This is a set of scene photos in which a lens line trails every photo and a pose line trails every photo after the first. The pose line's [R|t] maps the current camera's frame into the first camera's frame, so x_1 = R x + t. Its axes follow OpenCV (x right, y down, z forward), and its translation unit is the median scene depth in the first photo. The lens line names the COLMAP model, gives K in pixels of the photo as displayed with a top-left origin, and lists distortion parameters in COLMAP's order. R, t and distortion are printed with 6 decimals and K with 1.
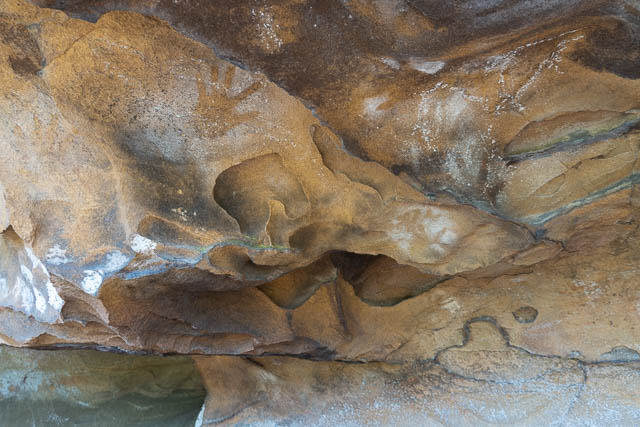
lens RADIAL K [[475.4, 0, 320.0], [0, 475.4, 213.5], [0, 0, 1]] dist [0.001451, -0.030084]
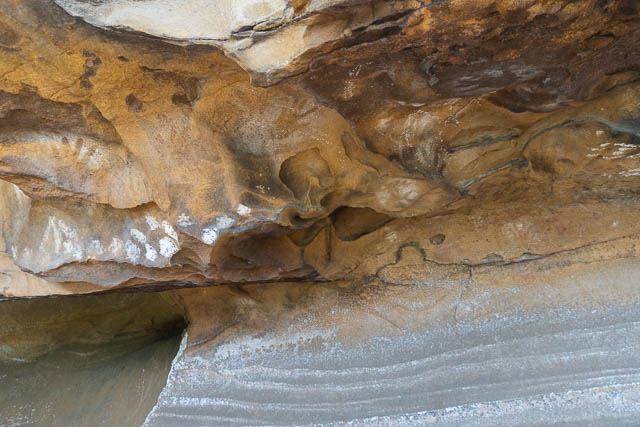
lens RADIAL K [[475.4, 0, 320.0], [0, 475.4, 213.5], [0, 0, 1]] dist [0.001451, -0.030084]
pose [[0.956056, -0.056718, 0.287644, -0.530411], [0.022227, 0.992307, 0.121787, -0.098879], [-0.292339, -0.110042, 0.949962, -0.510079]]
